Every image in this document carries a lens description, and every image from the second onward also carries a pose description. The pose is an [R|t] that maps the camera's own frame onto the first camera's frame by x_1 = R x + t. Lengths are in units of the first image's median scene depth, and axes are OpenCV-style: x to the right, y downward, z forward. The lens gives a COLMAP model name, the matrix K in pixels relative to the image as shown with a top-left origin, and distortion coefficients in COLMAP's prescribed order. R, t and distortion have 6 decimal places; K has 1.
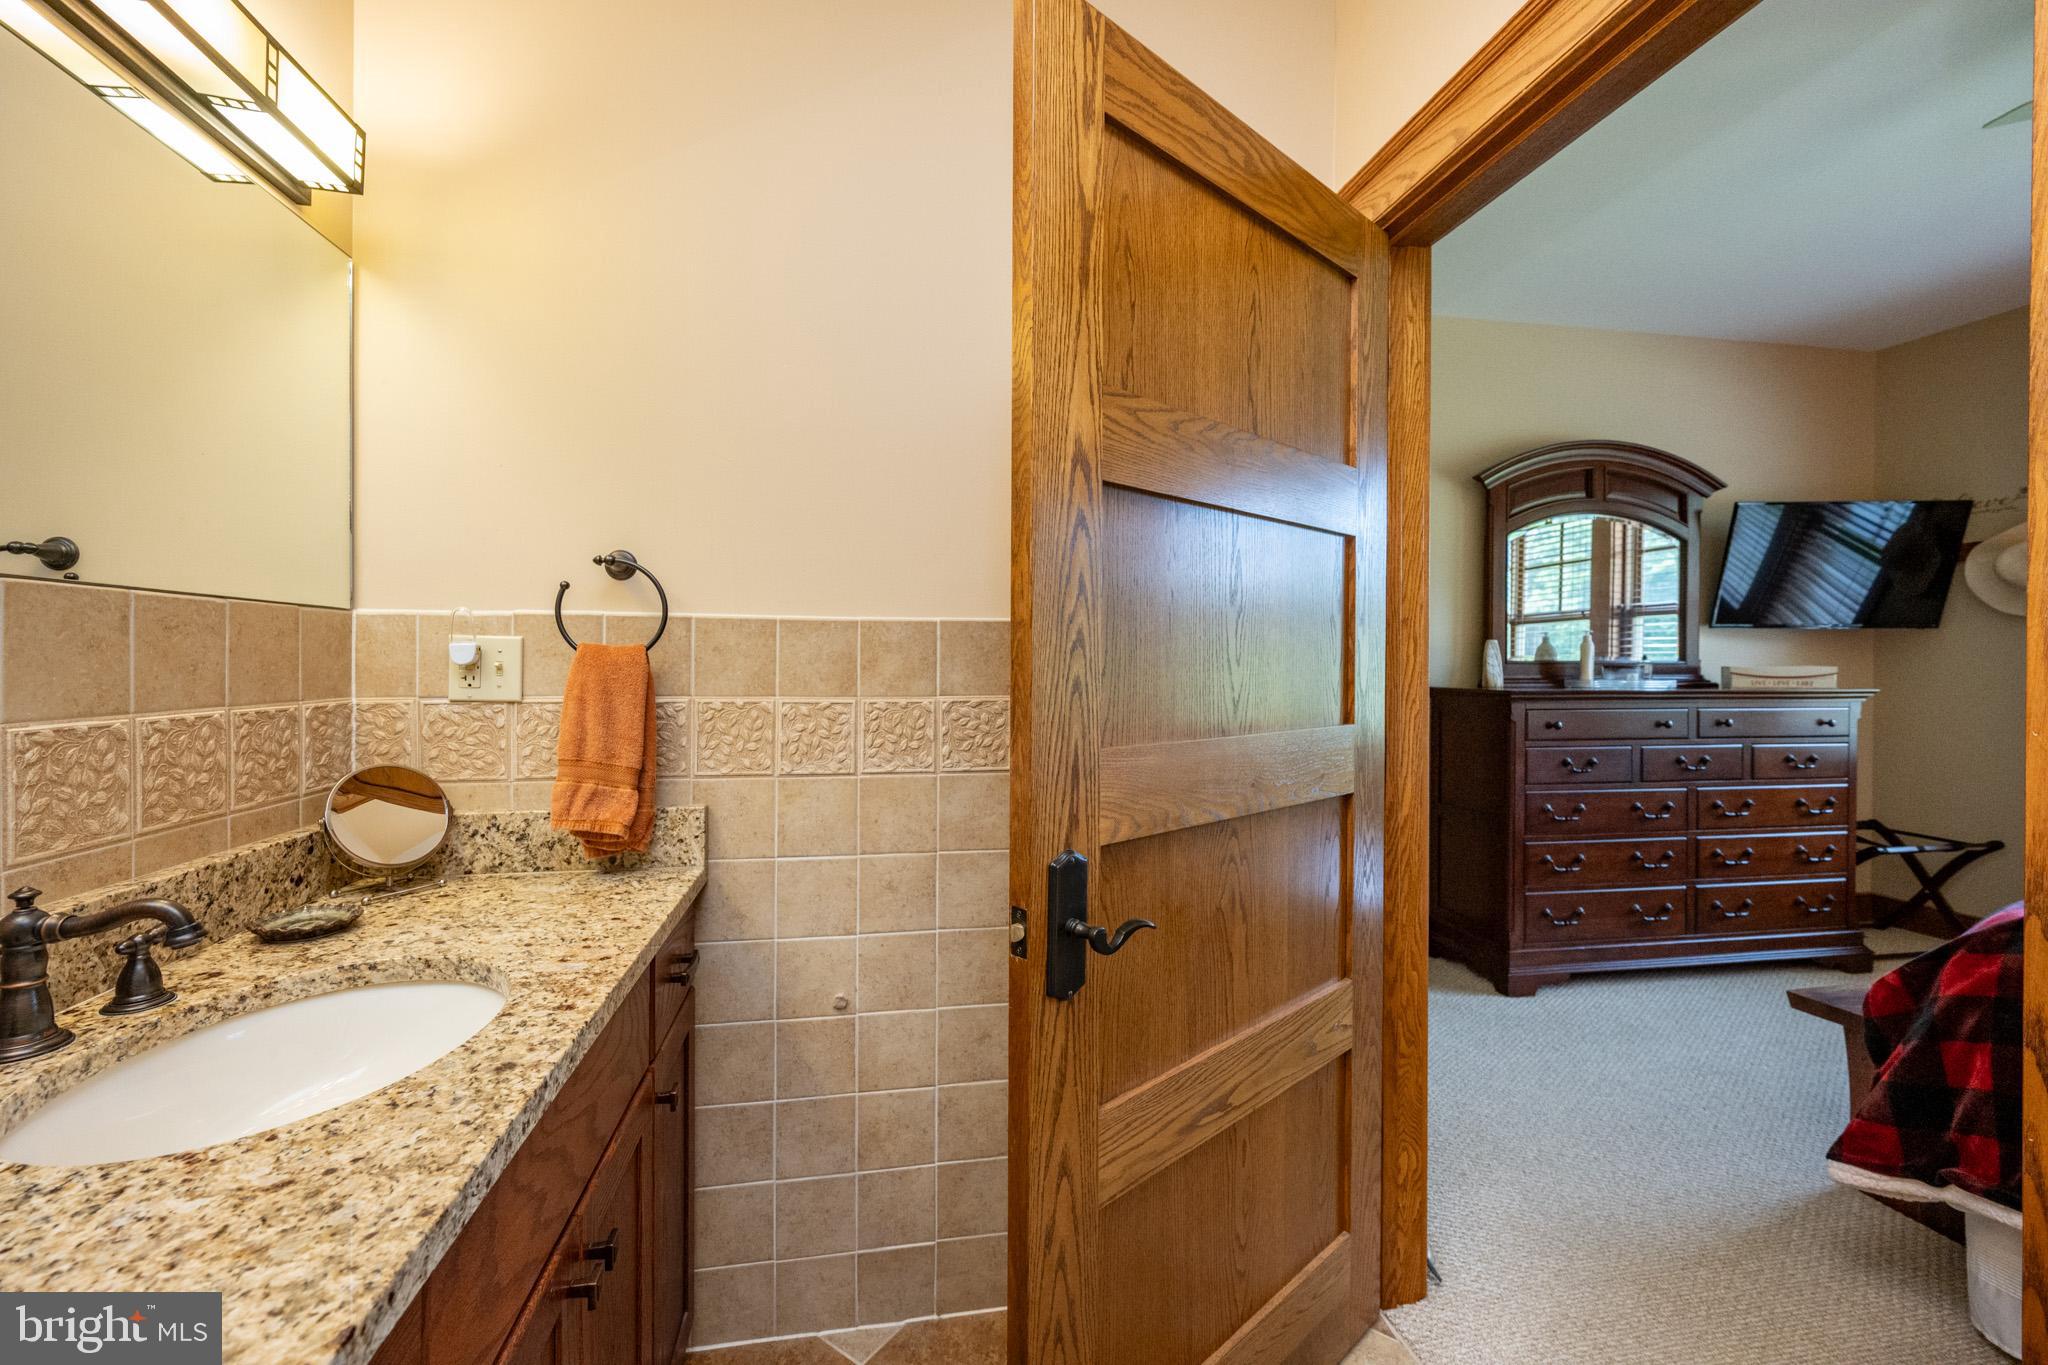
lens RADIAL K [[830.0, 0, 999.4], [0, 830.0, 665.0], [0, 0, 1]] dist [0.005065, -0.001137]
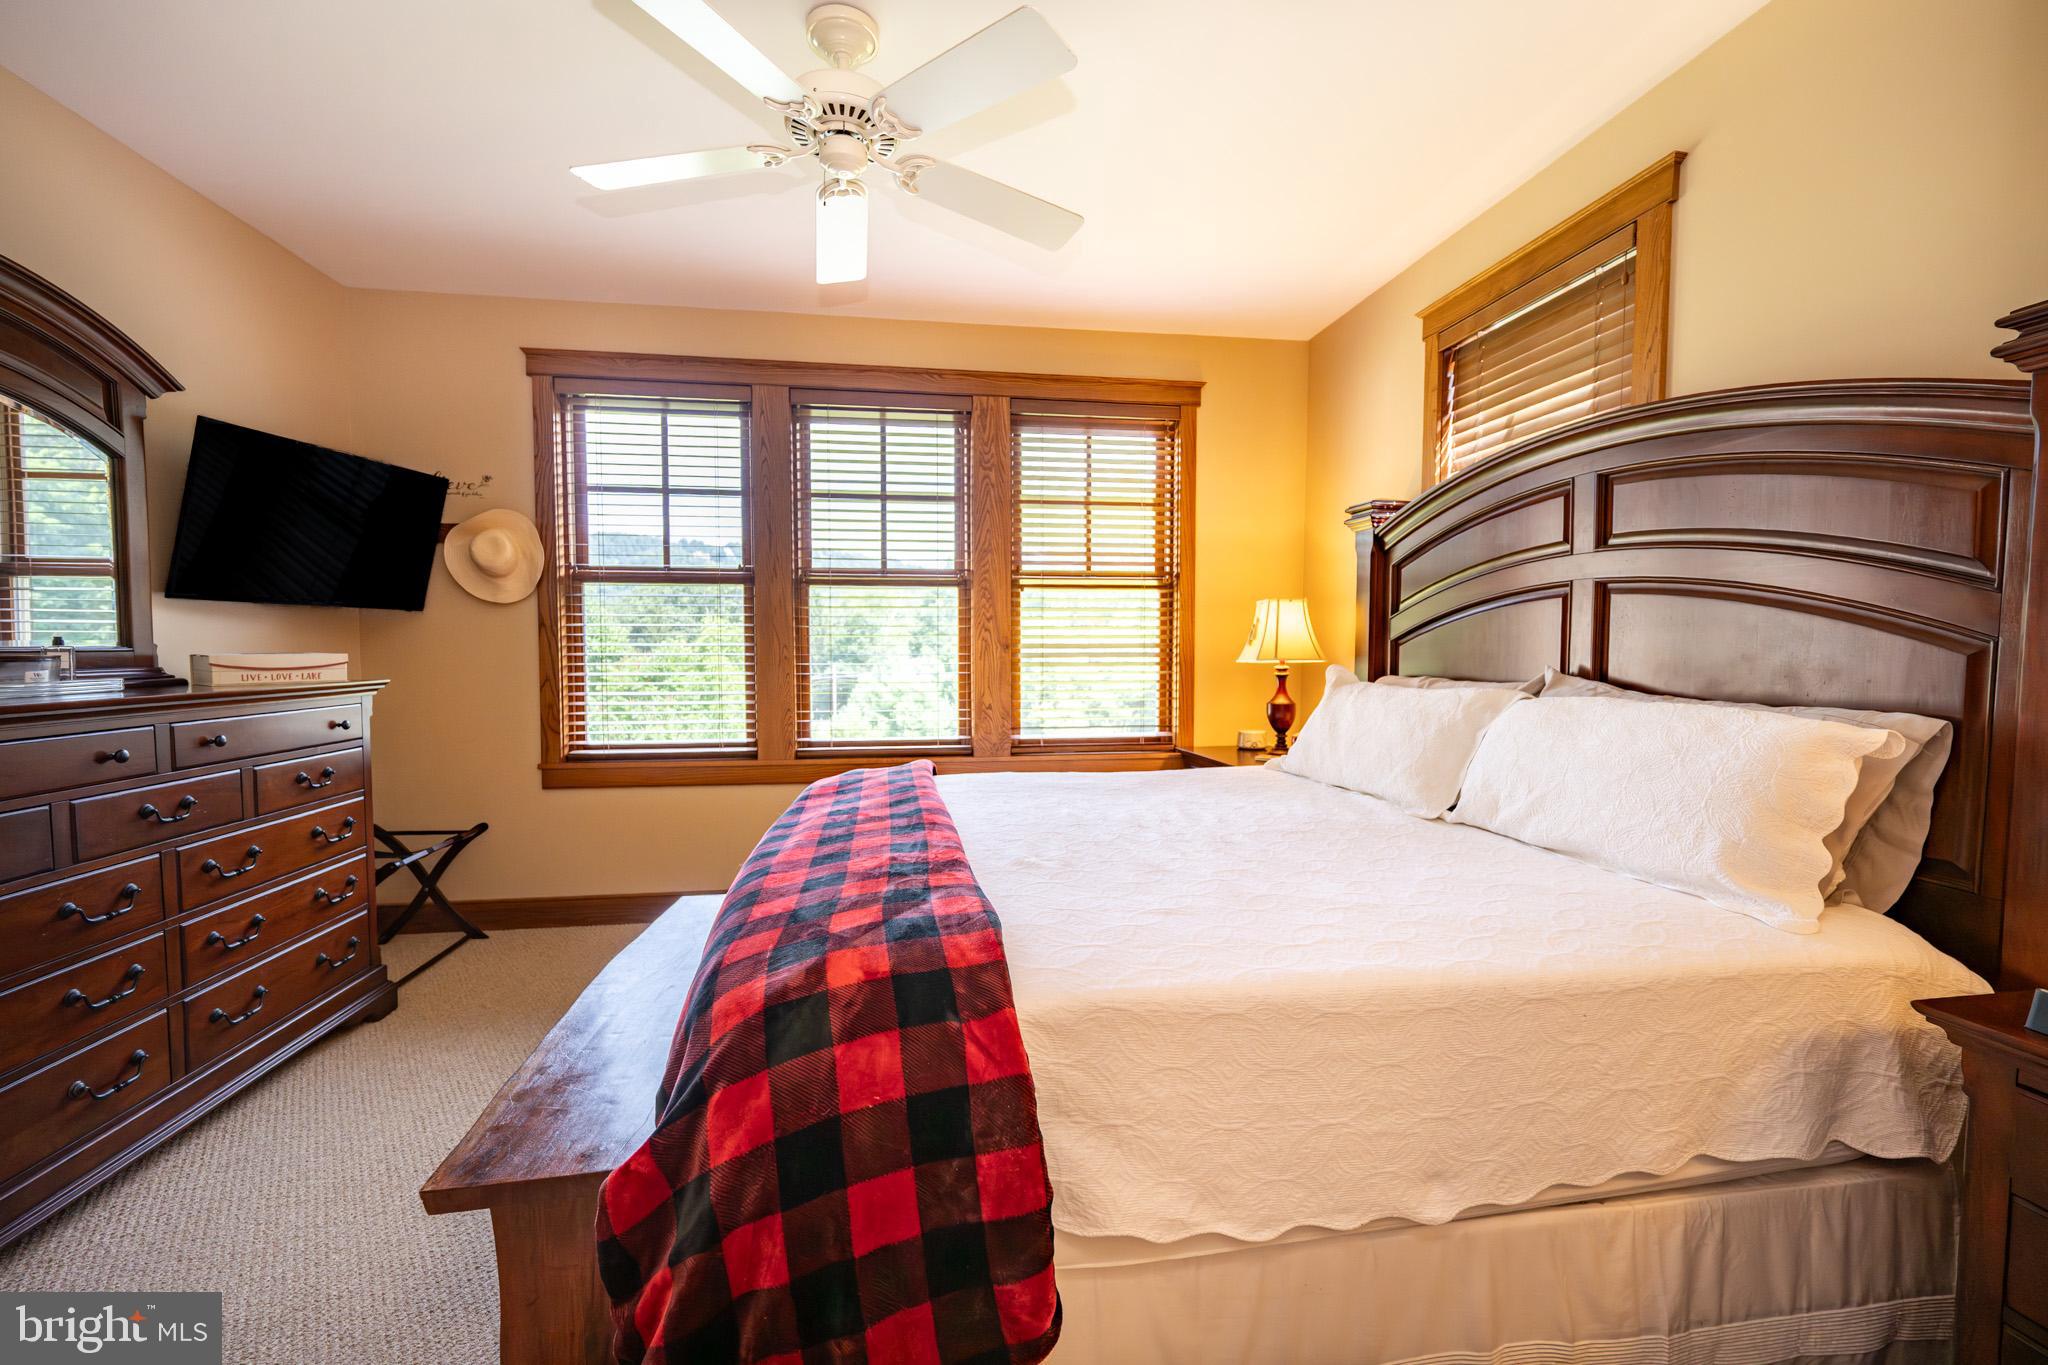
lens RADIAL K [[830.0, 0, 1024.4], [0, 830.0, 685.4], [0, 0, 1]] dist [0.005065, -0.001137]
pose [[0.028386, -0.053893, 0.998143, 0.215176], [0.003730, 0.998544, 0.053808, -0.008409], [-0.999590, 0.002196, 0.028545, 0.316428]]
